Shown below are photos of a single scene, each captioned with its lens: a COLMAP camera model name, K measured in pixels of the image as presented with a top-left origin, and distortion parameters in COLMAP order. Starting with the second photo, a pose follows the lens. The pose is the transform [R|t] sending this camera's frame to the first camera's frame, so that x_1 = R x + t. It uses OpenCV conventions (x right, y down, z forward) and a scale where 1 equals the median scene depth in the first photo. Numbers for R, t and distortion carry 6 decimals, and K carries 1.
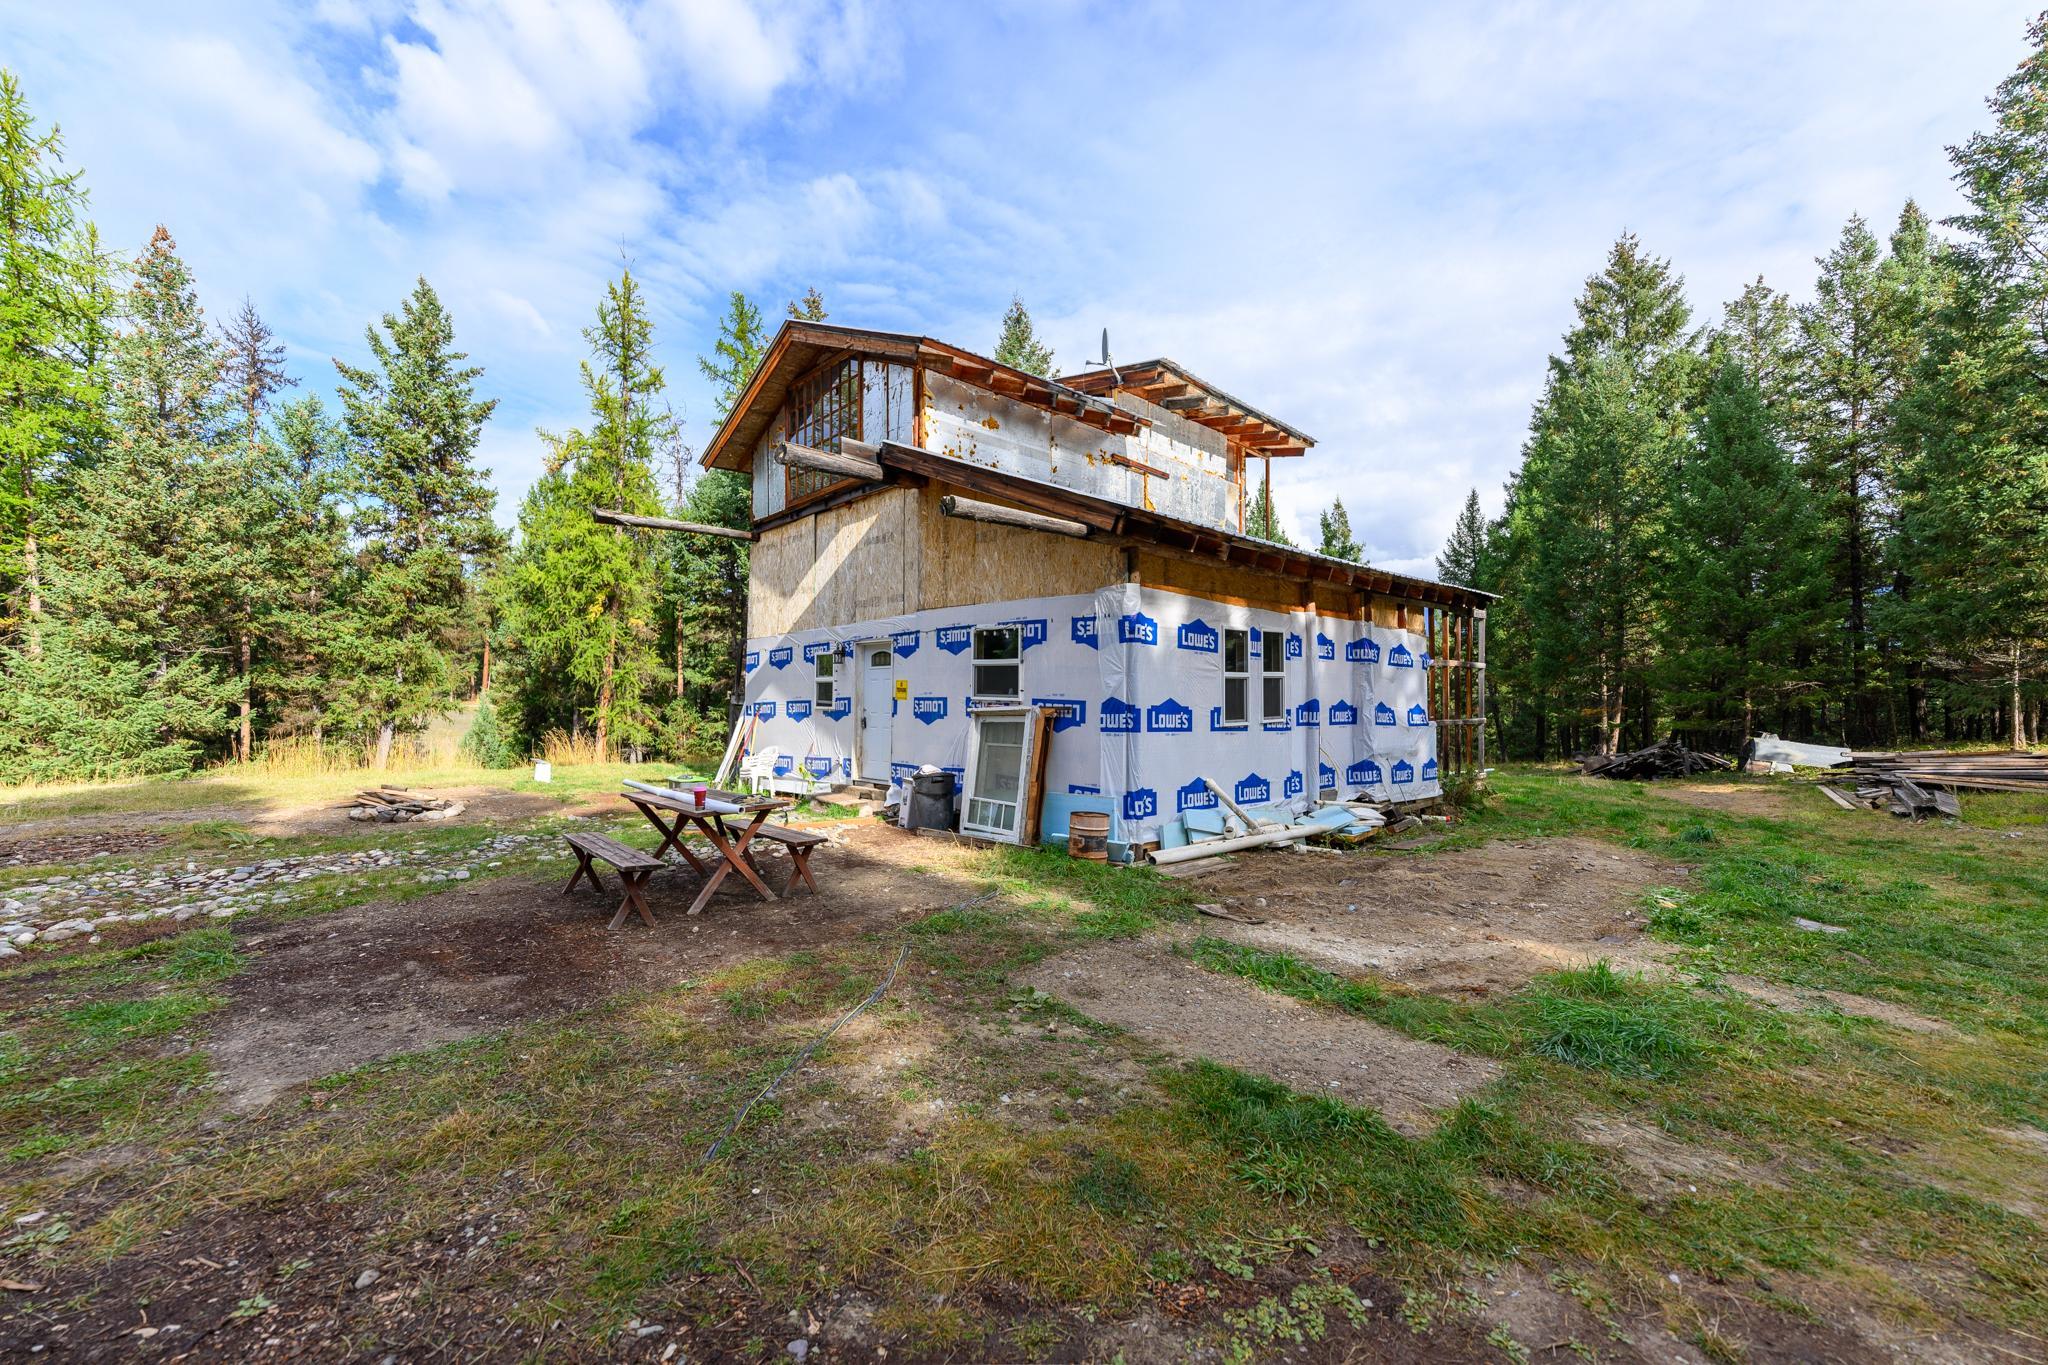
lens RADIAL K [[797.5, 0, 1023.0], [0, 797.5, 677.7], [0, 0, 1]] dist [-0.003260, 0.000151]
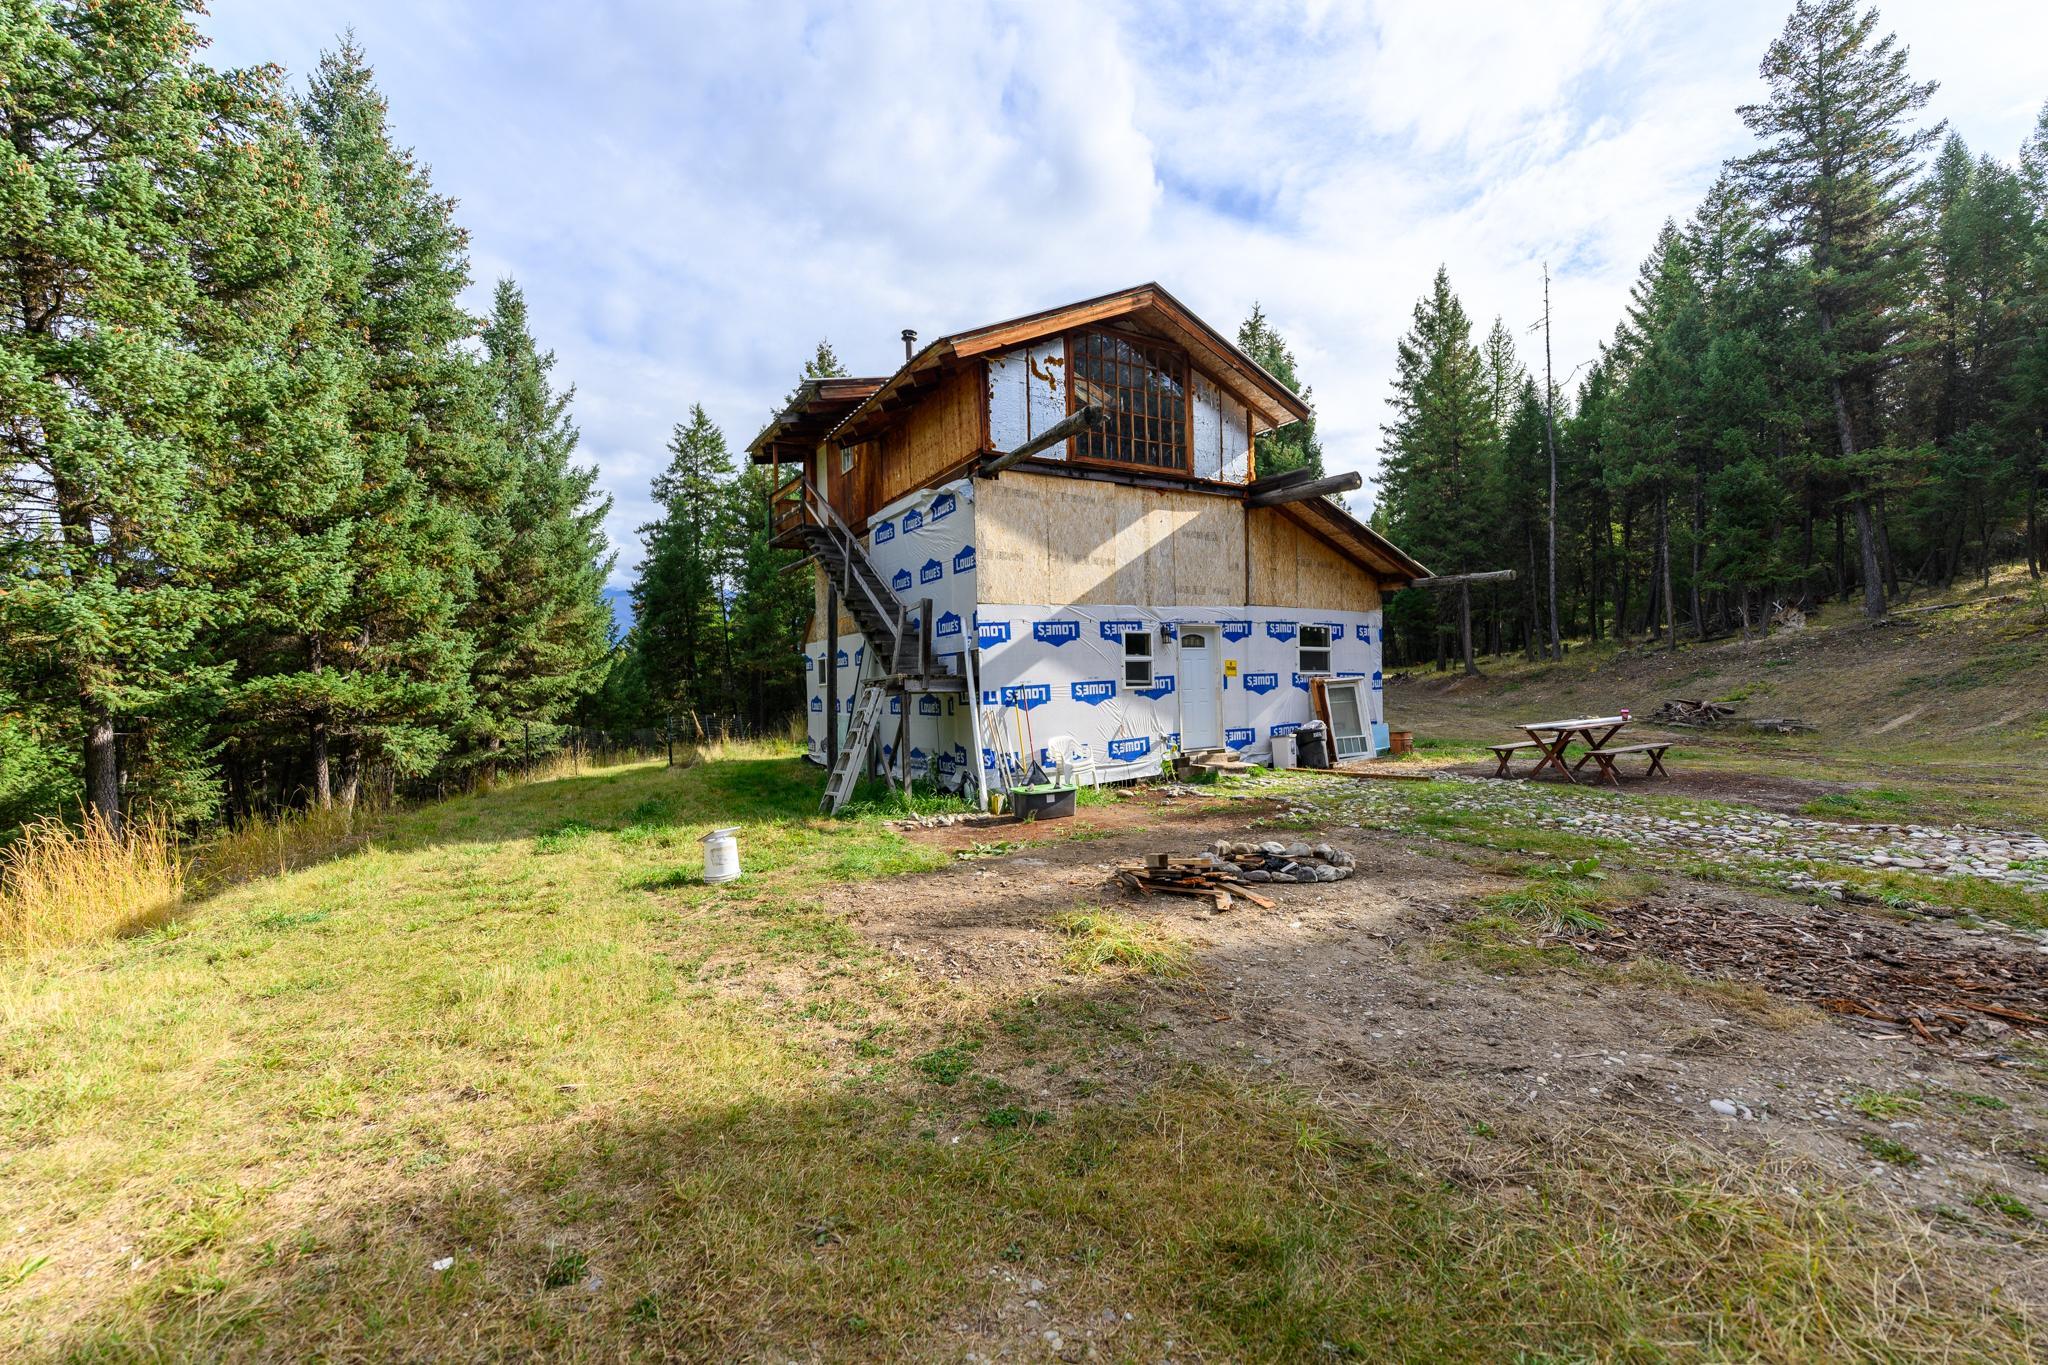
lens RADIAL K [[797.5, 0, 1019.6], [0, 797.5, 679.2], [0, 0, 1]] dist [-0.003260, 0.000151]
pose [[0.223559, -0.008294, 0.974655, -1.339575], [-0.000509, 0.999963, 0.008626, 0.020665], [-0.974690, -0.002425, 0.223546, 0.994971]]
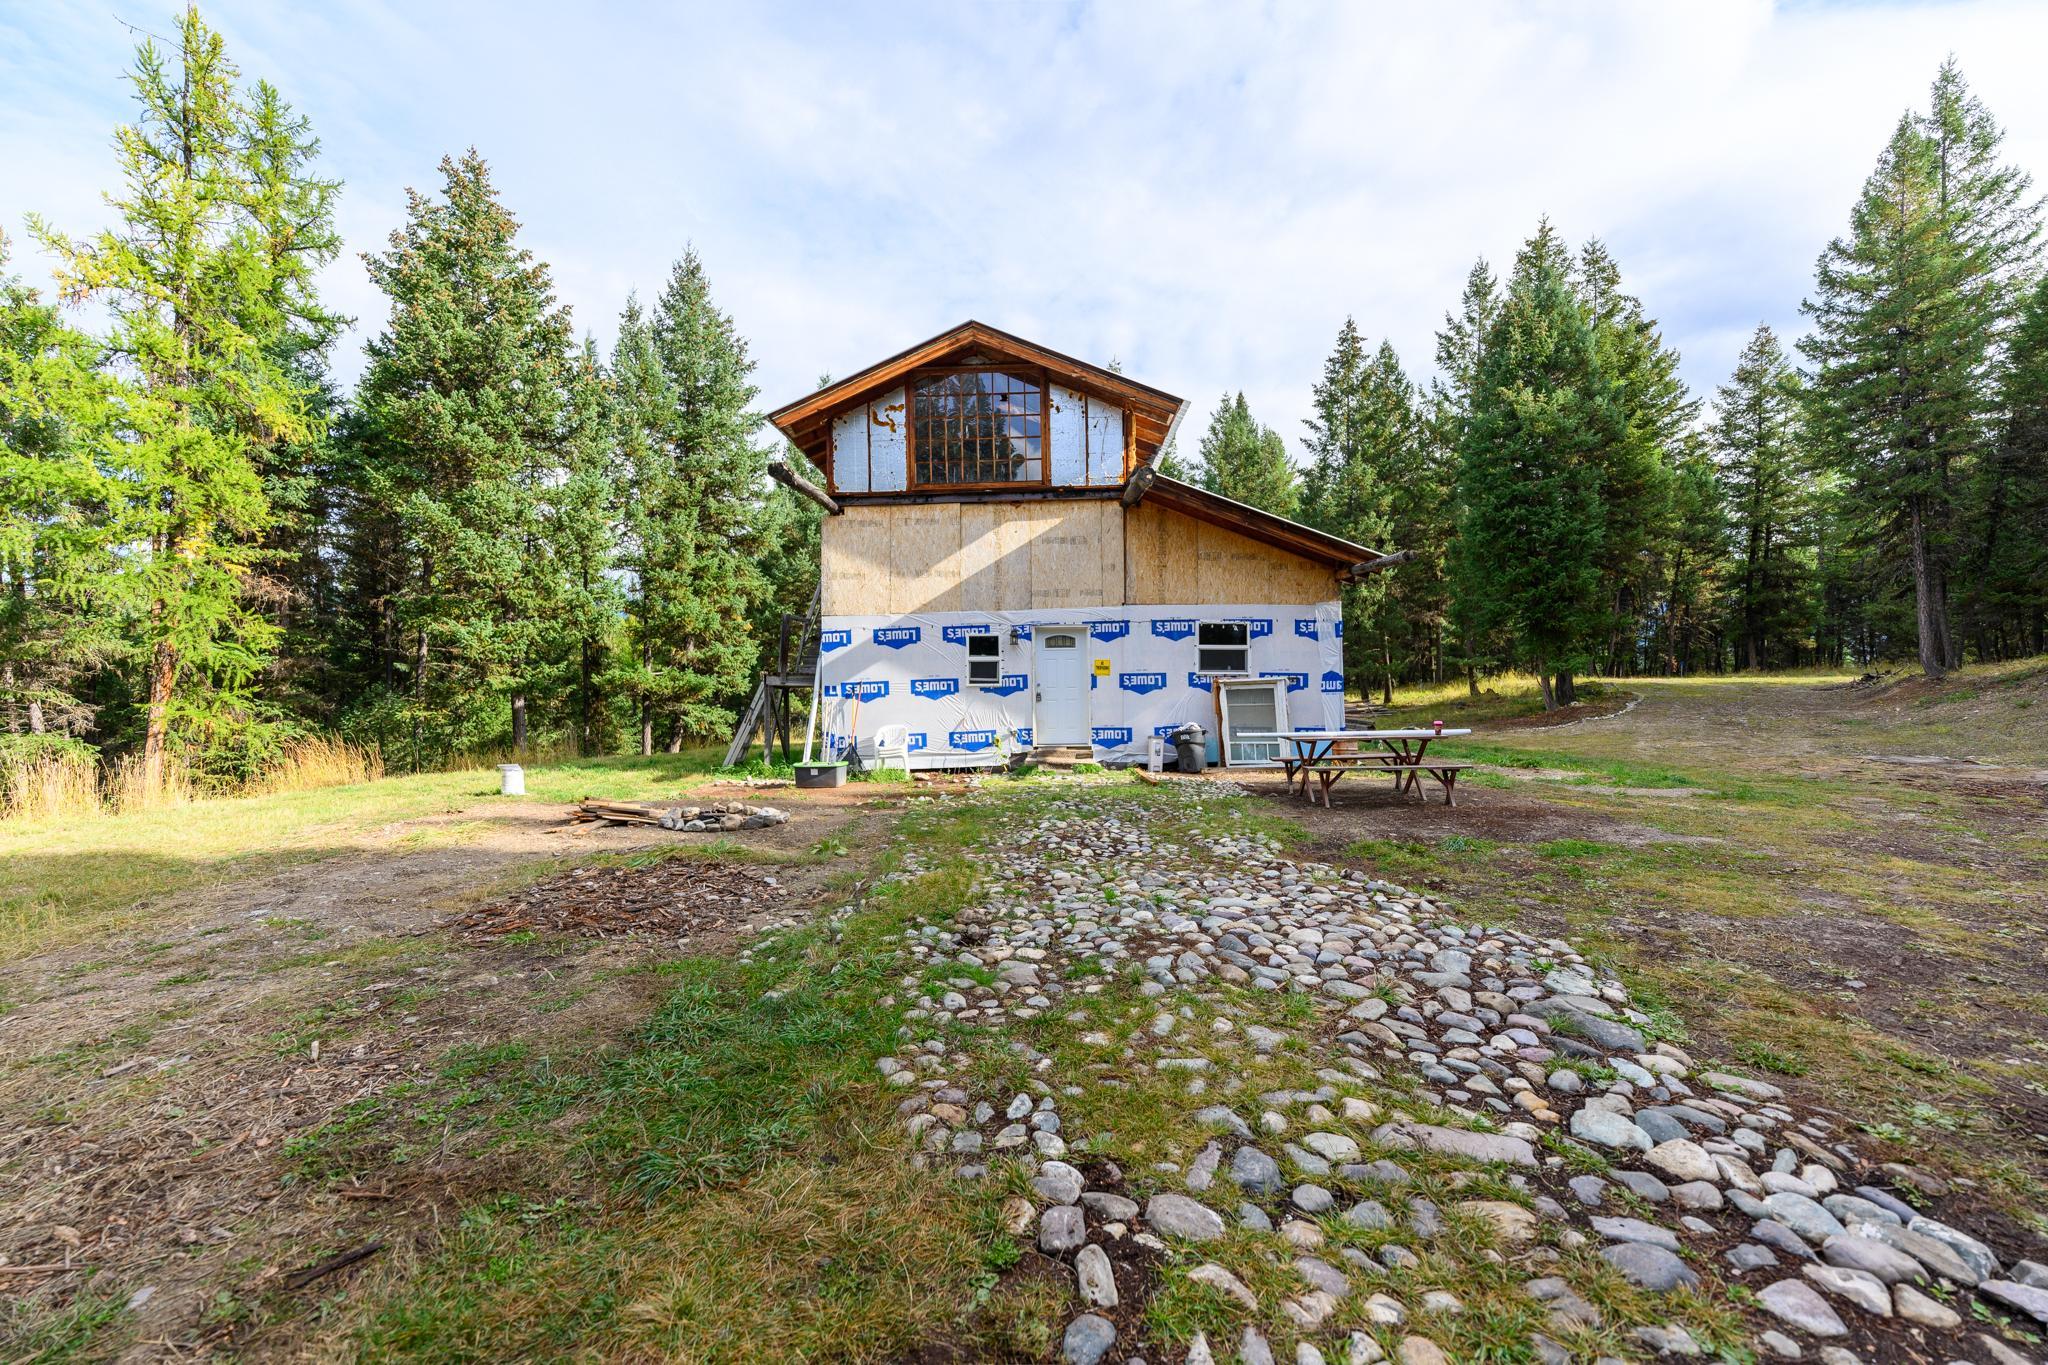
lens RADIAL K [[797.5, 0, 1020.0], [0, 797.5, 679.2], [0, 0, 1]] dist [-0.003260, 0.000151]
pose [[0.711414, -0.007893, 0.702729, -1.056415], [-0.004041, 0.999874, 0.015321, 0.014024], [-0.702761, -0.013739, 0.711293, 0.204815]]
